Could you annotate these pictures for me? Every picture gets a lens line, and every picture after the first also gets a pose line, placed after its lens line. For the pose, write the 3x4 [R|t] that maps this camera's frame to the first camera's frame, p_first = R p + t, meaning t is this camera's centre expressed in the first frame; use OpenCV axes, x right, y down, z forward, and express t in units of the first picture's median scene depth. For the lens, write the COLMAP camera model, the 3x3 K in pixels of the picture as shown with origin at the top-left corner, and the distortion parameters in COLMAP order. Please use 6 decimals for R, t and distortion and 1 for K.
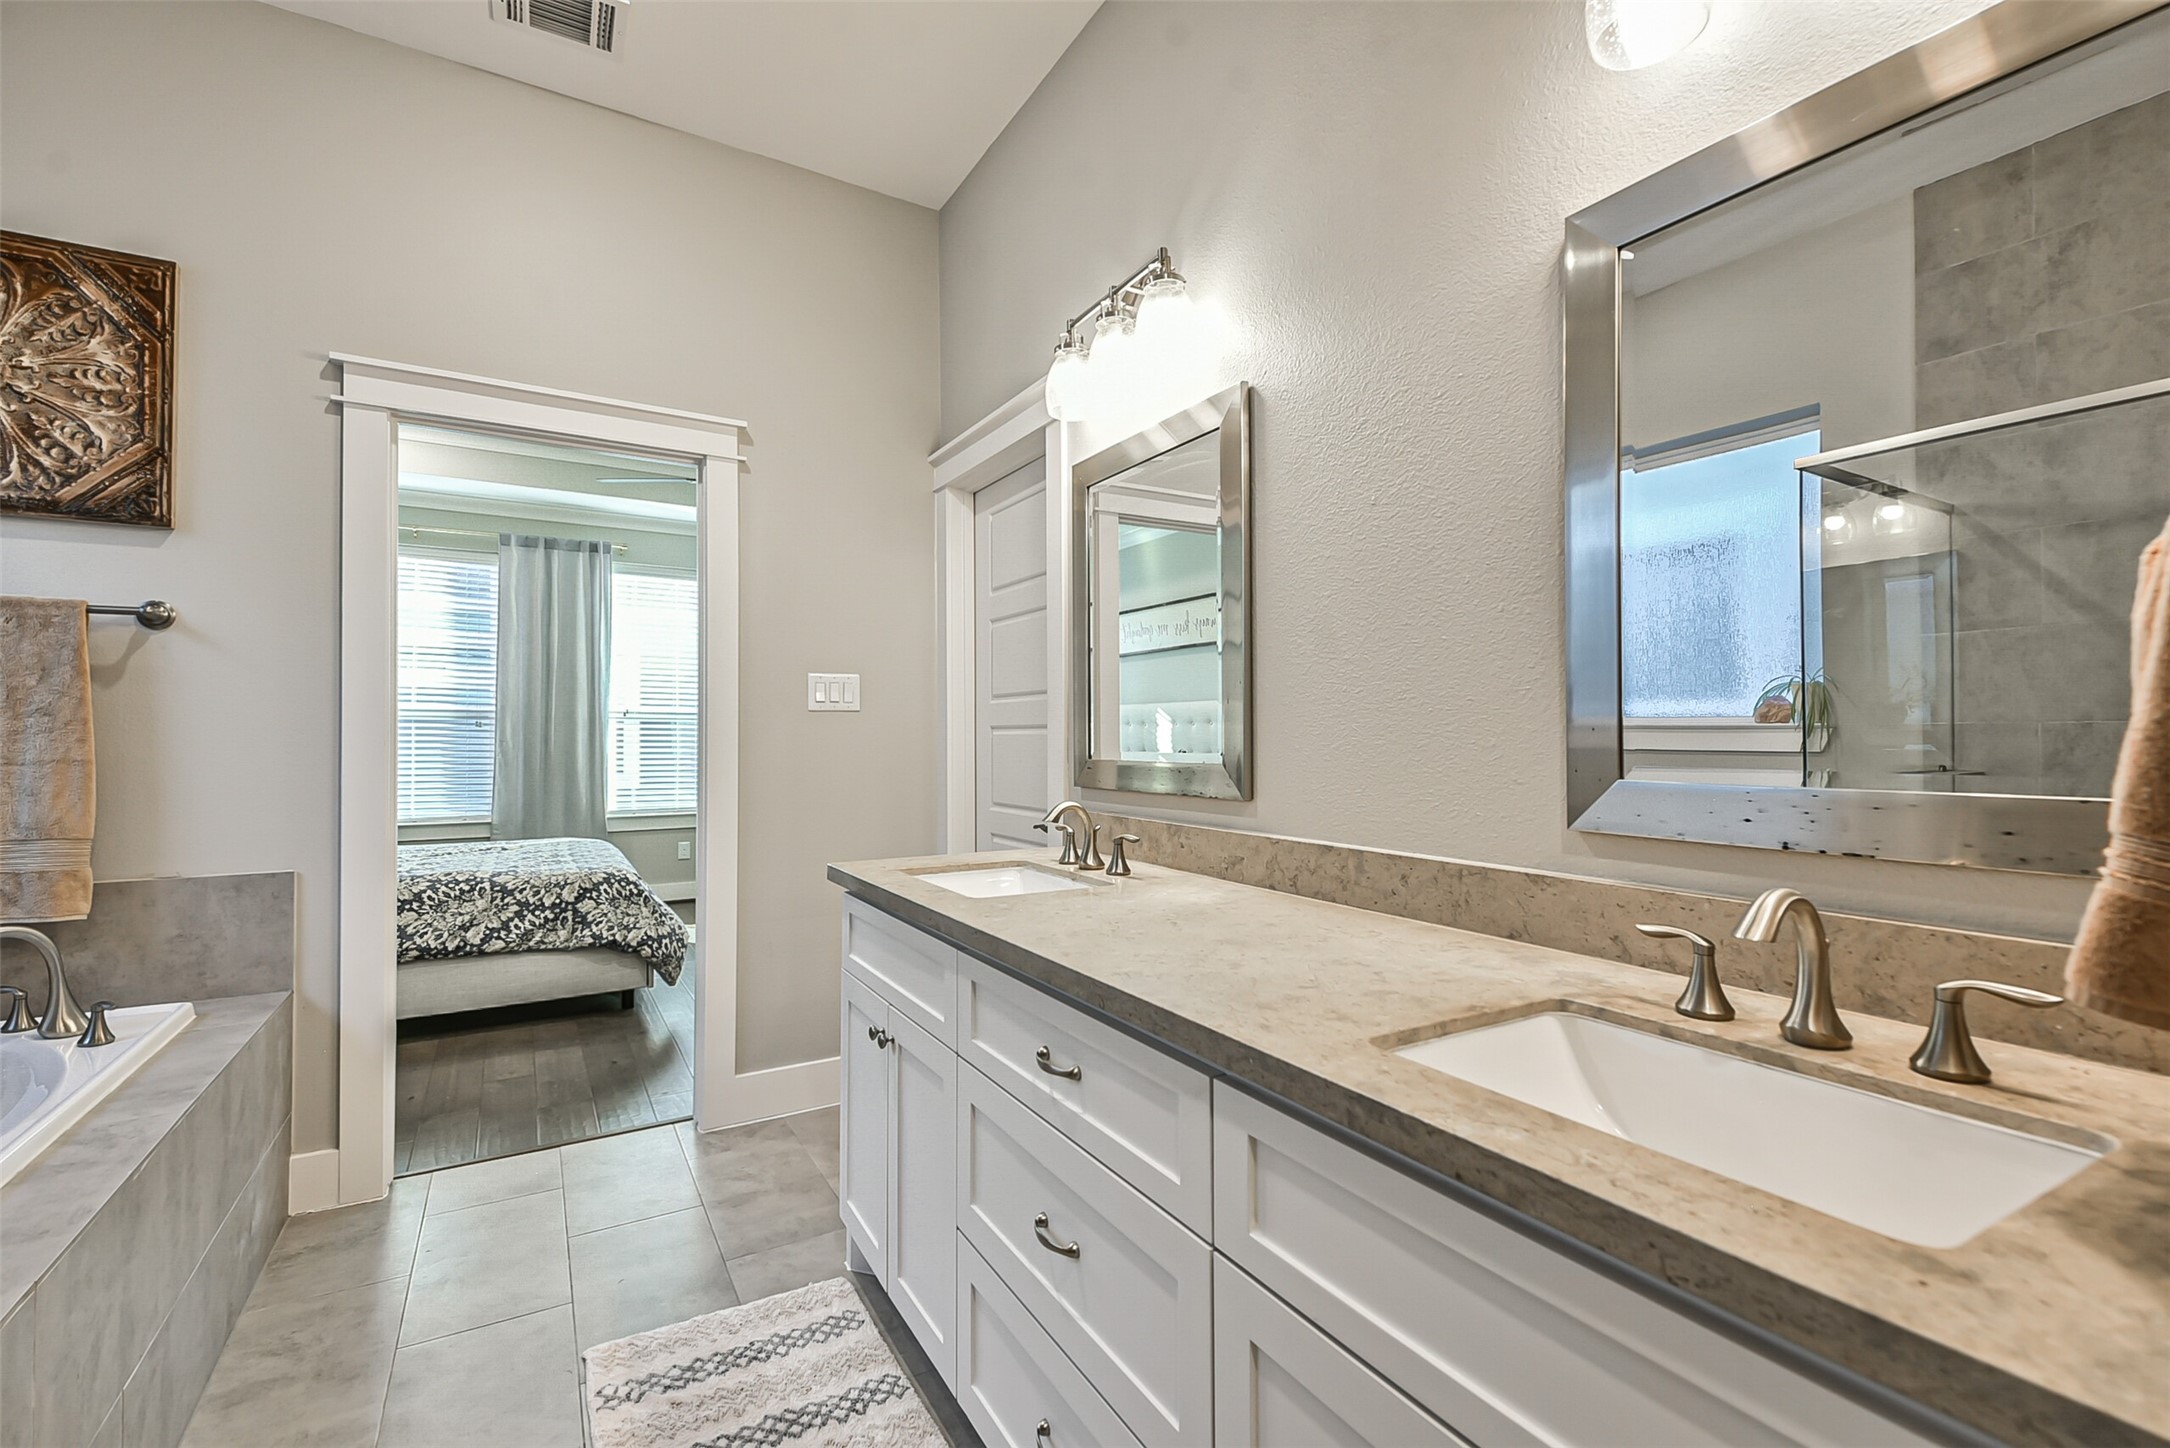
lens RADIAL K [[961.5, 0, 1100.6], [0, 961.5, 723.2], [0, 0, 1]] dist [0.032714, -0.014081]
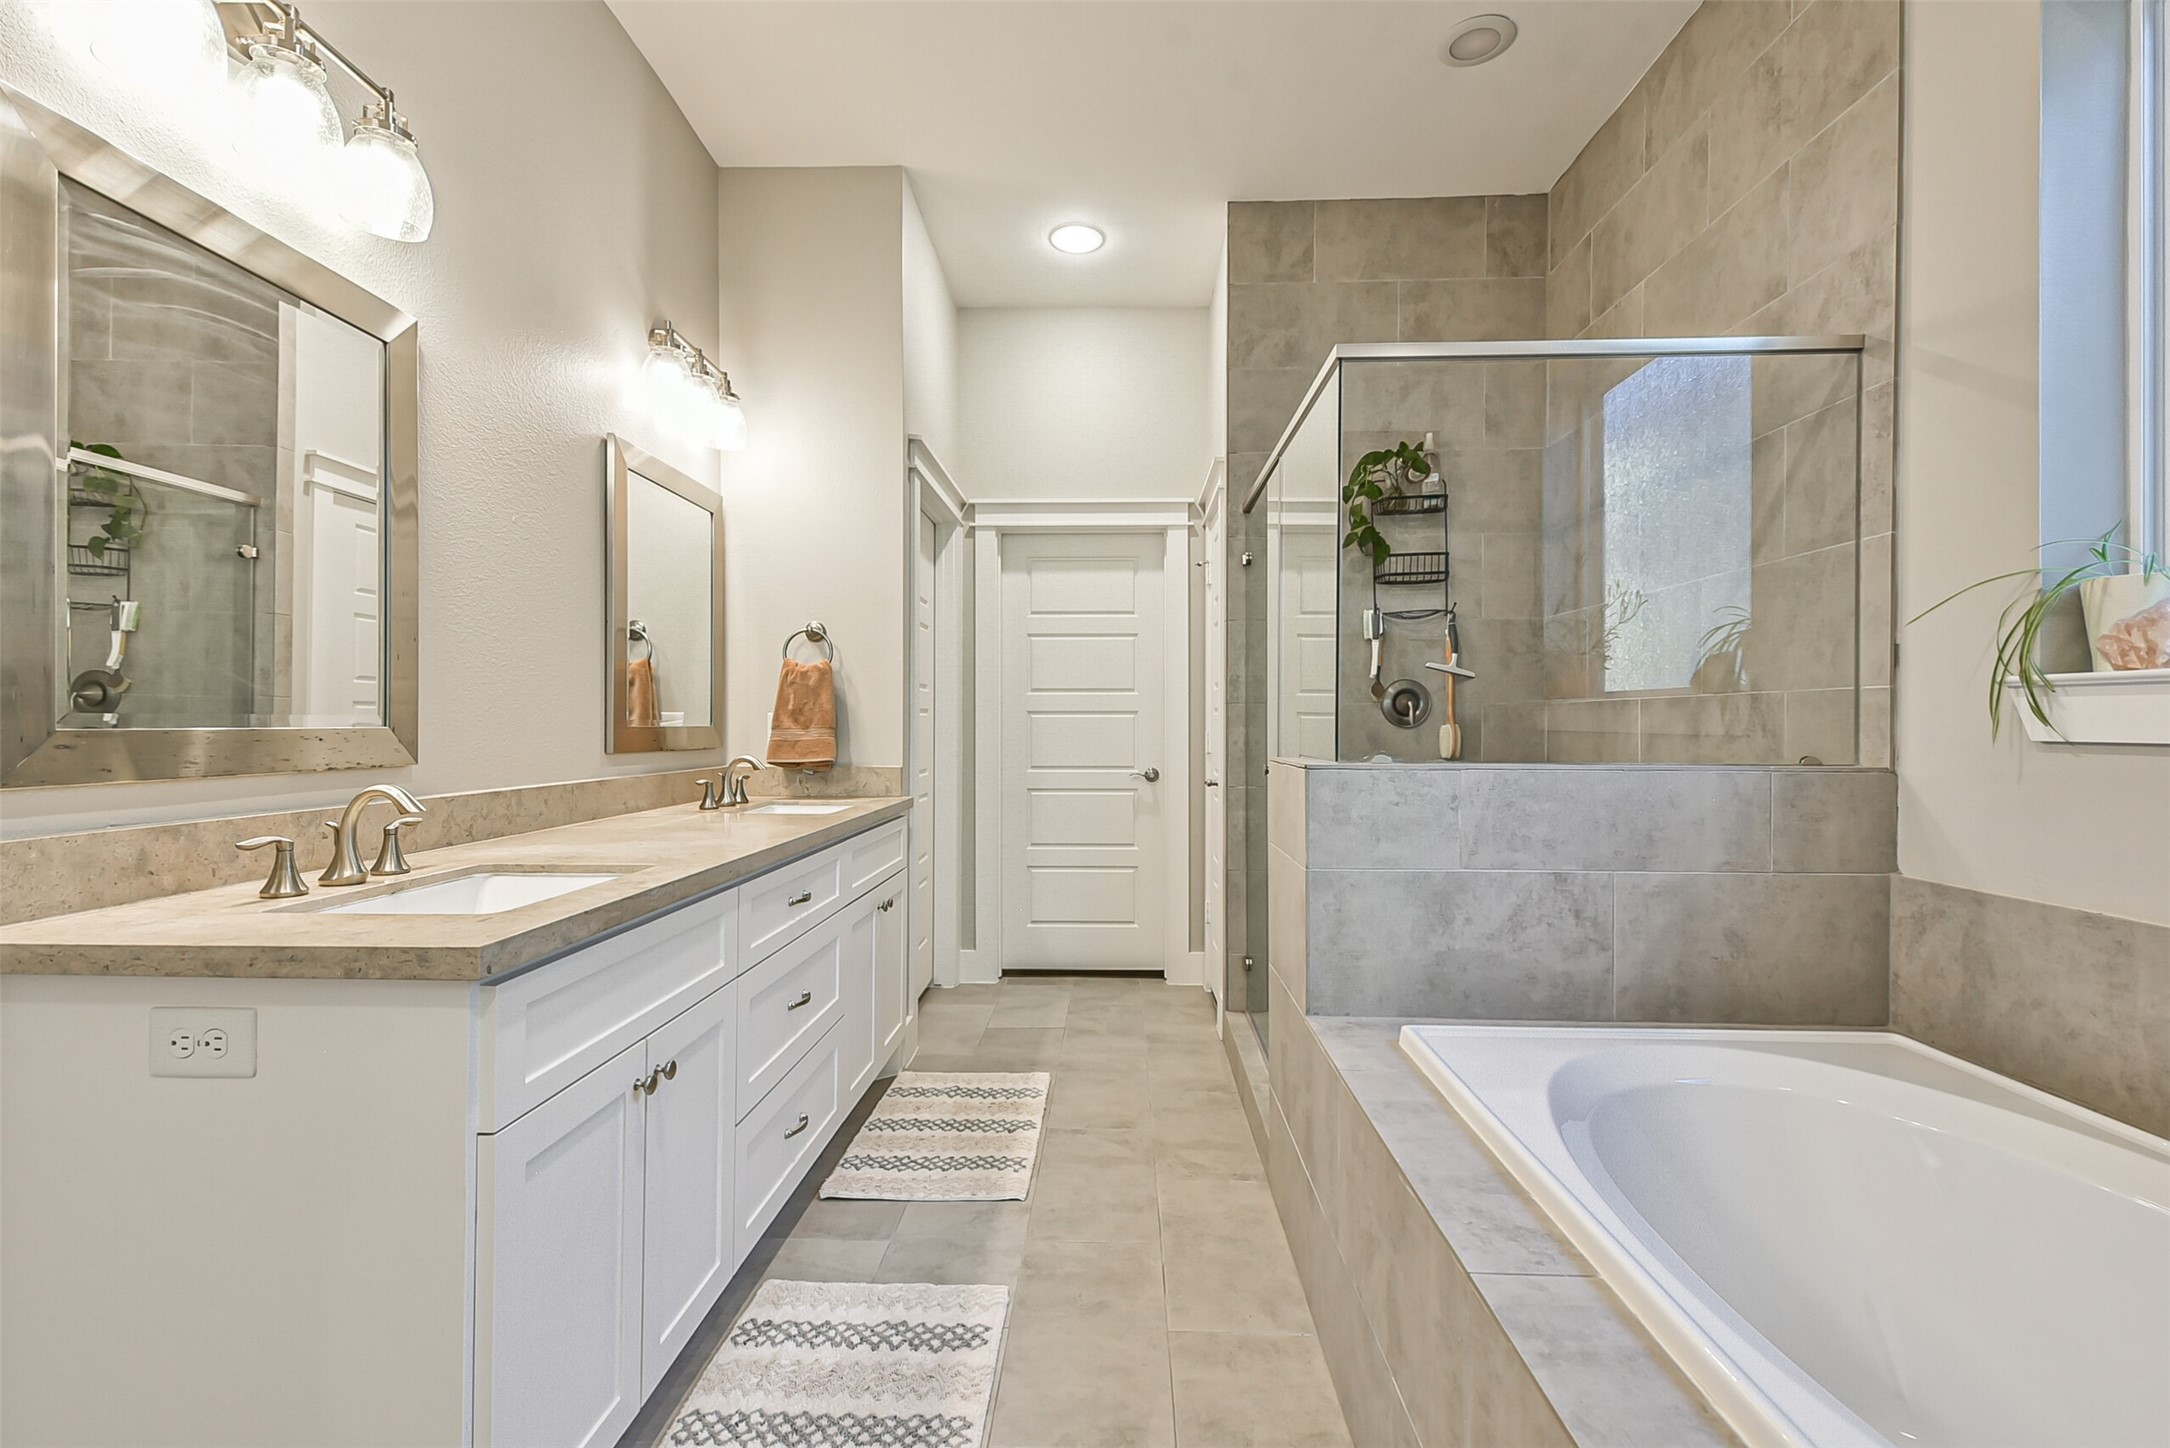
lens RADIAL K [[961.5, 0, 1100.6], [0, 961.5, 723.2], [0, 0, 1]] dist [0.032714, -0.014081]
pose [[-0.848544, -0.002735, 0.529118, -0.789555], [-0.010455, 0.999878, -0.011599, 0.036779], [-0.529022, -0.015374, -0.848469, 1.237374]]
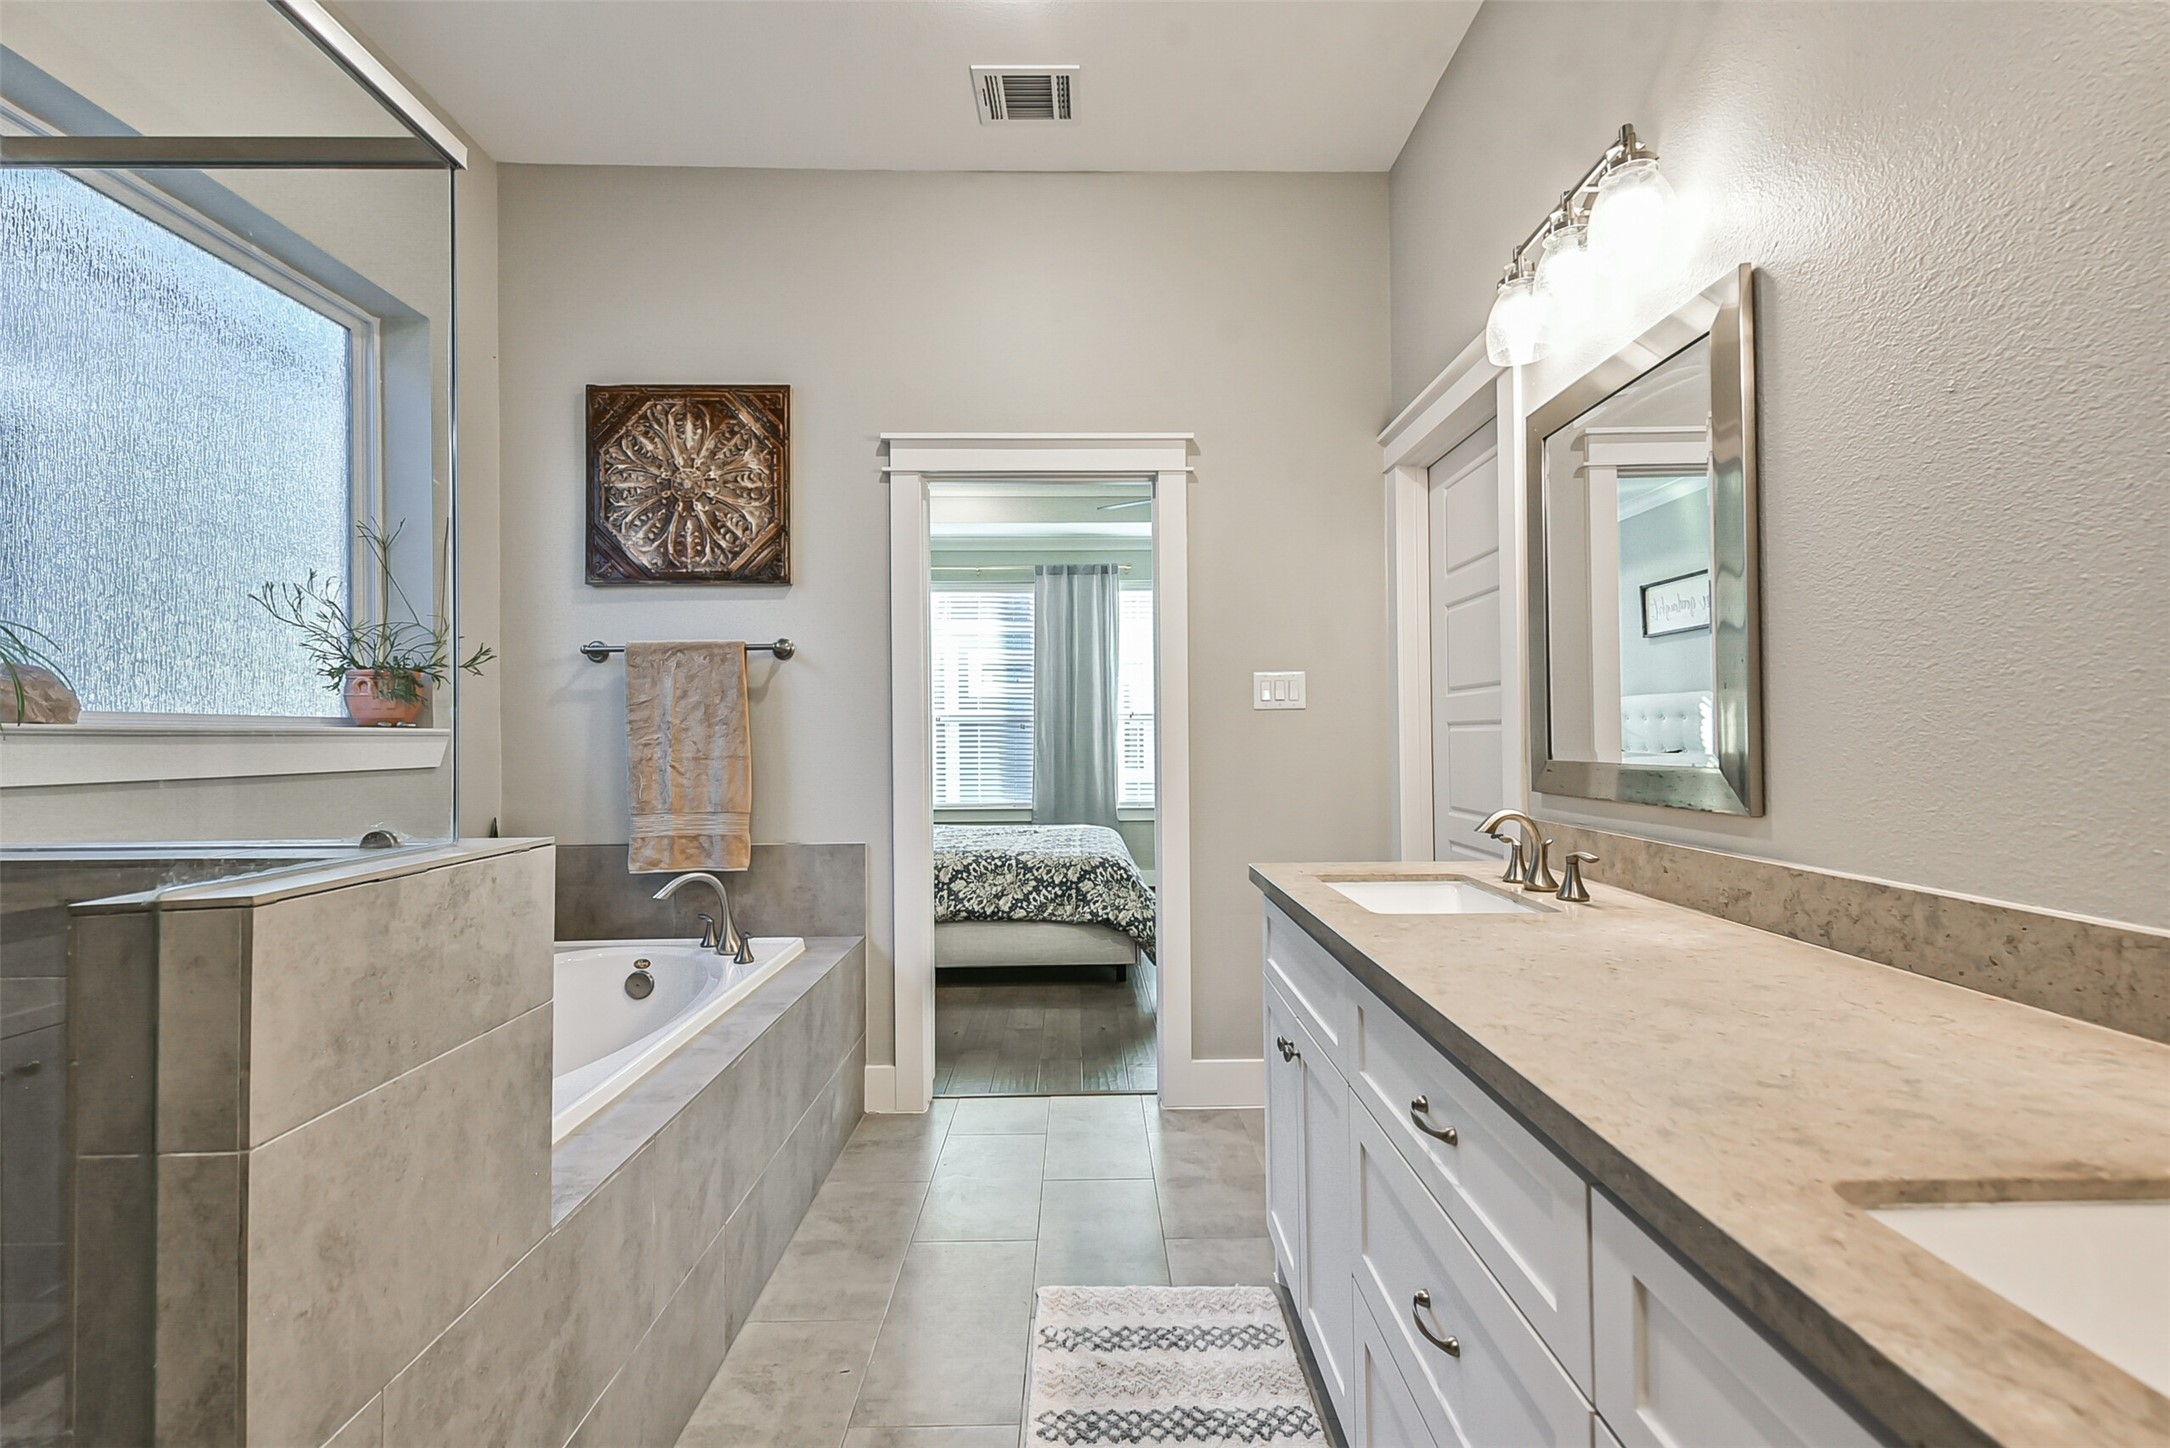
lens RADIAL K [[959.1, 0, 1085.0], [0, 959.1, 724.0], [0, 0, 1]] dist [0.038529, -0.019548]
pose [[0.863281, -0.013183, -0.504551, 0.071903], [0.014762, 0.999891, -0.000867, 0.000601], [0.504507, -0.006700, 0.863382, 0.064398]]
